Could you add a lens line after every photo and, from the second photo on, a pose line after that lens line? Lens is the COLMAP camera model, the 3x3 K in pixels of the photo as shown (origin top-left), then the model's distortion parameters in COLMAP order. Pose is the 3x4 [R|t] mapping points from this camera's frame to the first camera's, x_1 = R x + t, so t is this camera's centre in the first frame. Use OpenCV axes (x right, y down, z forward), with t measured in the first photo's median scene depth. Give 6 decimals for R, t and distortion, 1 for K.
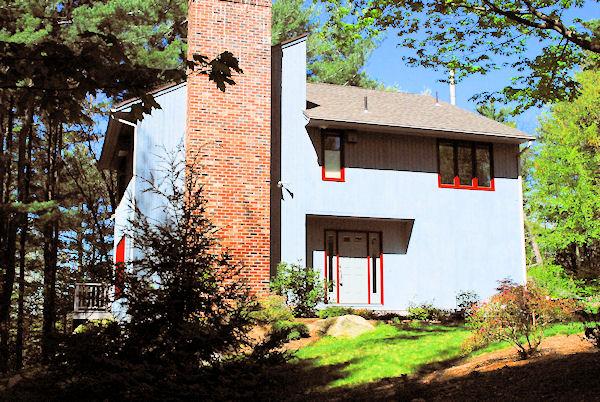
lens RADIAL K [[794.6, 0, 300.0], [0, 794.6, 201.0], [0, 0, 1]] dist [0.002694, -0.019571]
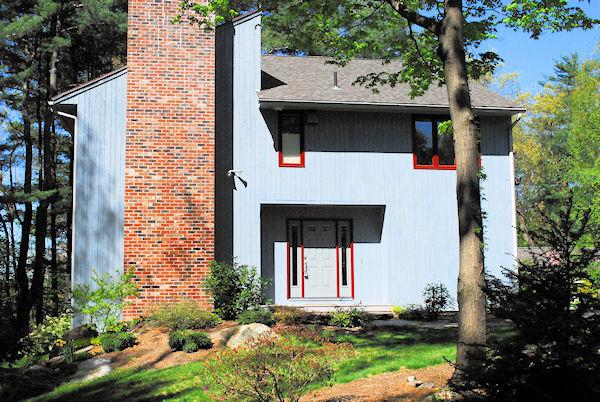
lens RADIAL K [[794.6, 0, 300.0], [0, 794.6, 201.0], [0, 0, 1]] dist [0.002694, -0.019571]
pose [[0.987695, -0.026558, -0.154120, 0.191889], [0.033918, 0.998397, 0.045319, -0.026946], [0.152670, -0.049989, 0.987012, 0.085689]]
